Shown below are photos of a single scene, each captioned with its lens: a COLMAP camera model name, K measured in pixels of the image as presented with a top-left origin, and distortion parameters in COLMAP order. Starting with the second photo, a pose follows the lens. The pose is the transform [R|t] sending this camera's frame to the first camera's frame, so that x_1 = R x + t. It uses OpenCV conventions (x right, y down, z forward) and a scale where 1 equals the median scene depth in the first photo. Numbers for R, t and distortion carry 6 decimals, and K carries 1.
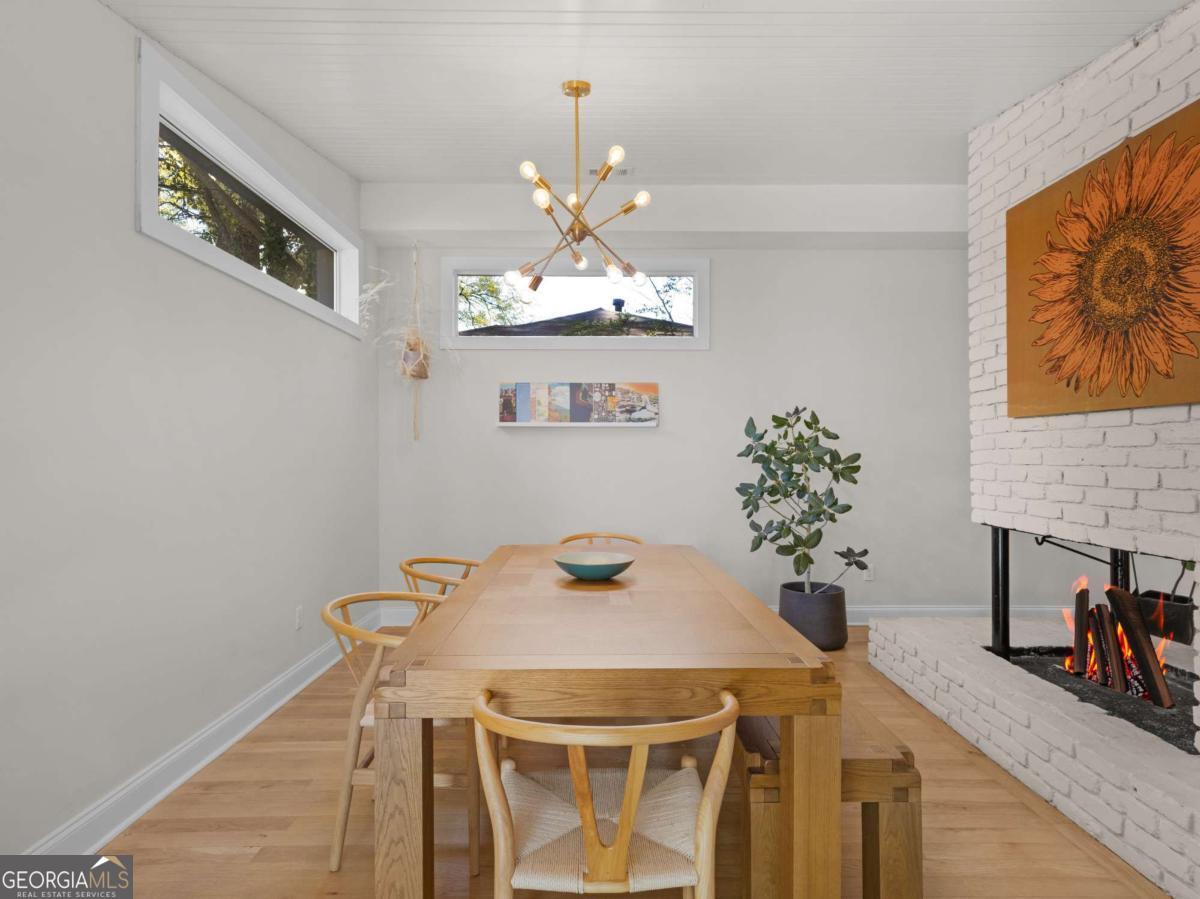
lens RADIAL K [[680.6, 0, 600.0], [0, 680.6, 449.5], [0, 0, 1]] dist [0.000481, 0.001822]
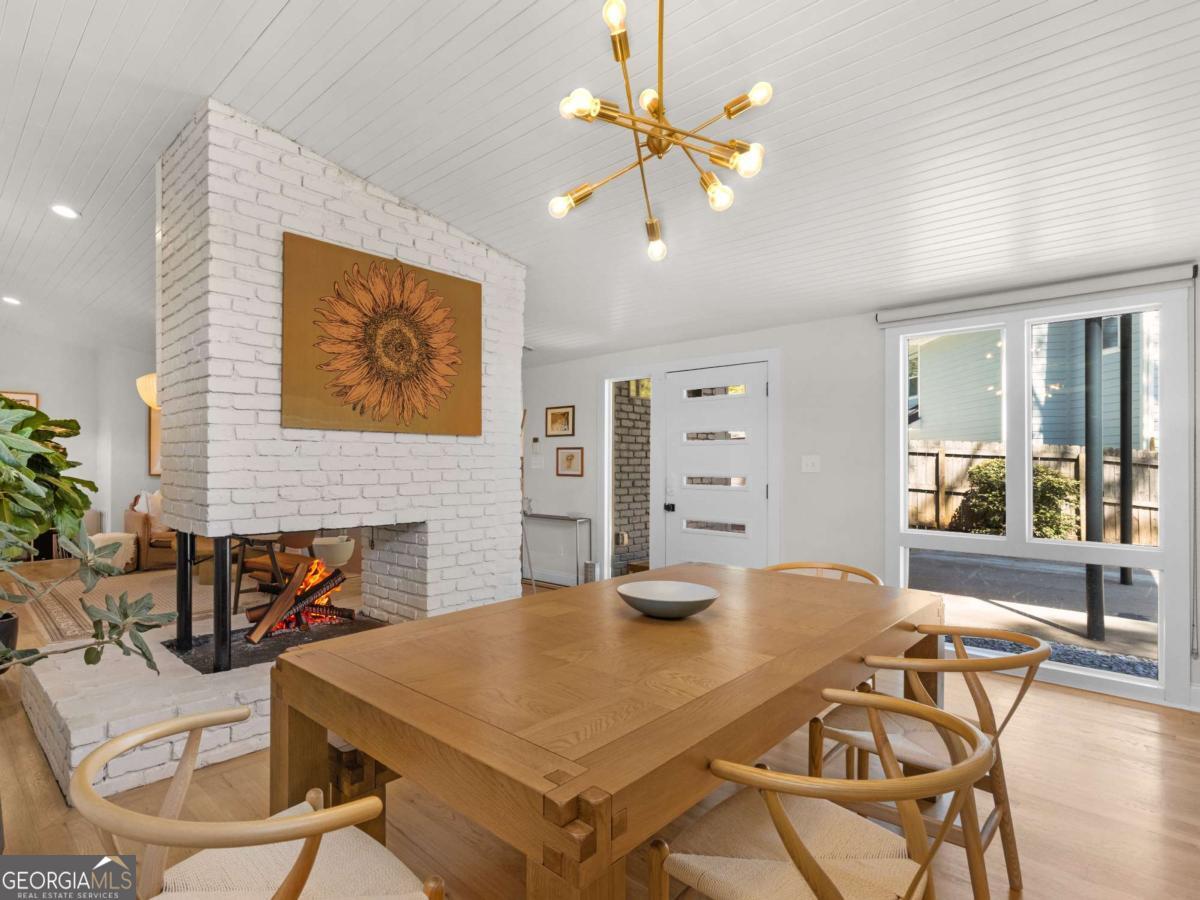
lens RADIAL K [[642.0, 0, 594.1], [0, 642.0, 453.9], [0, 0, 1]] dist [0.002051, 0.001259]
pose [[-0.750609, 0.006339, 0.660717, -0.473340], [-0.007909, 0.999796, -0.018577, 0.011447], [-0.660700, -0.019170, -0.750405, 1.597136]]
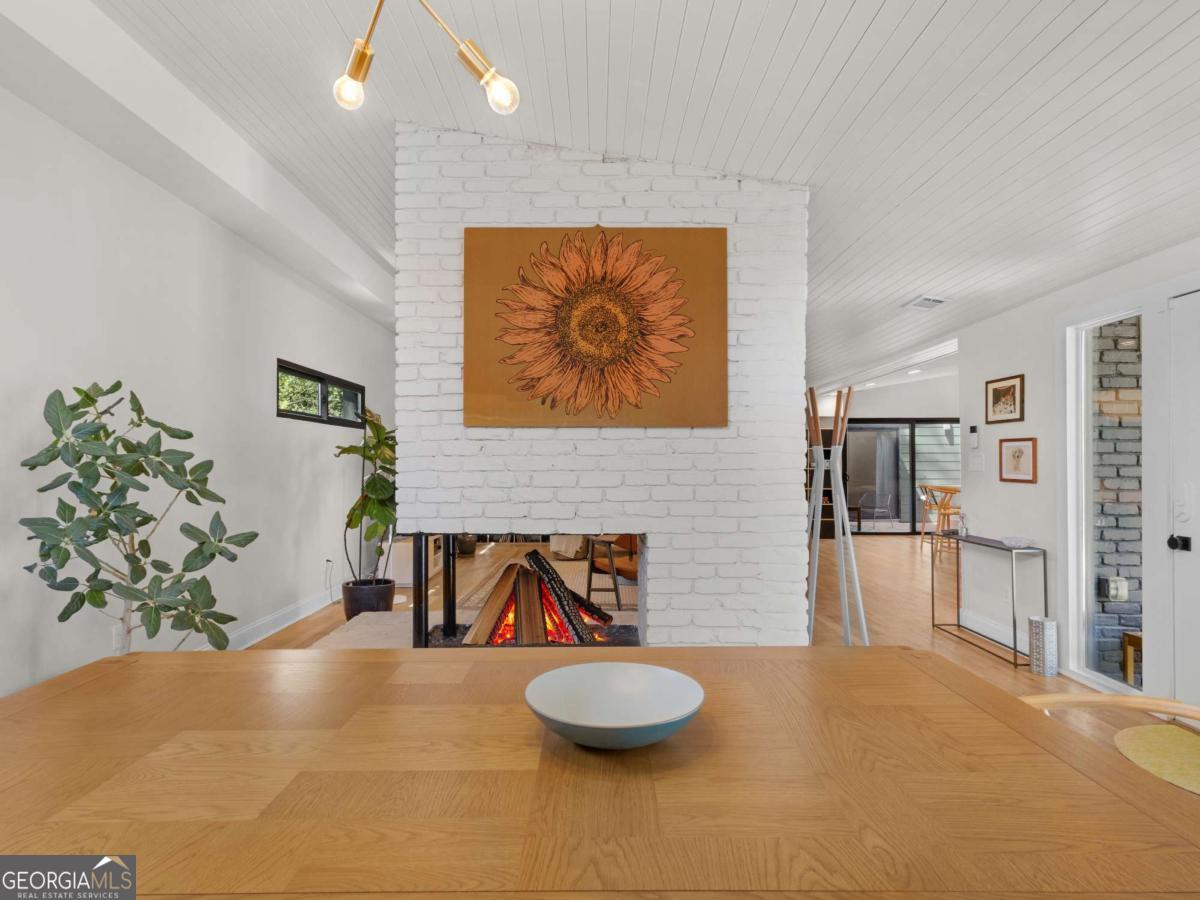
lens RADIAL K [[680.6, 0, 600.0], [0, 680.6, 450.0], [0, 0, 1]] dist [0.000481, 0.001822]
pose [[-0.007562, 0.018396, 0.999802, -0.491853], [-0.005838, 0.999813, -0.018440, 0.008603], [-0.999954, -0.005976, -0.007453, 0.894524]]
